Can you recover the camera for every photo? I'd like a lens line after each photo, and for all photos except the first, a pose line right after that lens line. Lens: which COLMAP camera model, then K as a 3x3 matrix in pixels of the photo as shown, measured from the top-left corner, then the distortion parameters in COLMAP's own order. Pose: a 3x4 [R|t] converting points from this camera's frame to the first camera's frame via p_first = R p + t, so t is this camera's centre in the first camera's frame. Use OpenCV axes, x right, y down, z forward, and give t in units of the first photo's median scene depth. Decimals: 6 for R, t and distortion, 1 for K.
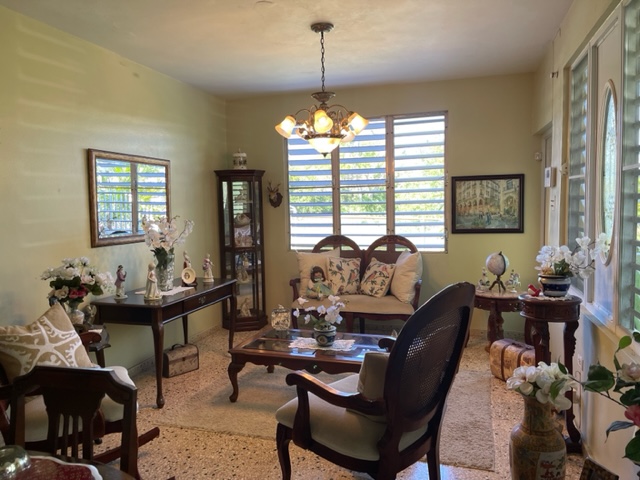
lens RADIAL K [[476.7, 0, 320.4], [0, 476.7, 240.5], [0, 0, 1]] dist [0.033326, -0.017284]
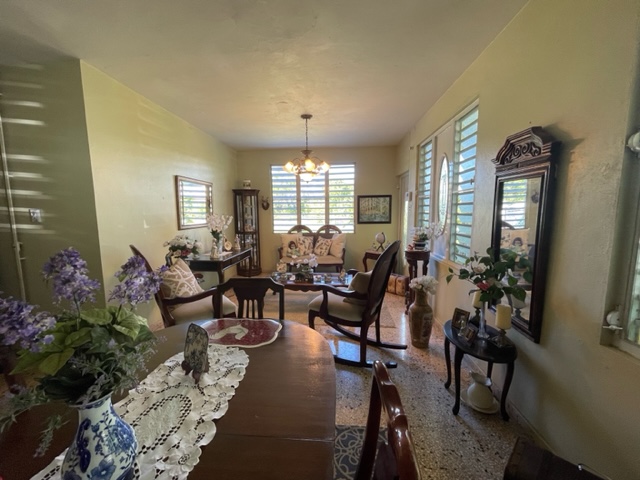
lens RADIAL K [[258.8, 0, 319.7], [0, 258.8, 239.6], [0, 0, 1]] dist [0.002254, 0.000048]
pose [[0.979703, -0.012975, 0.200032, -0.109650], [0.006264, 0.999397, 0.034147, 0.014433], [-0.200355, -0.032201, 0.979194, -0.043101]]
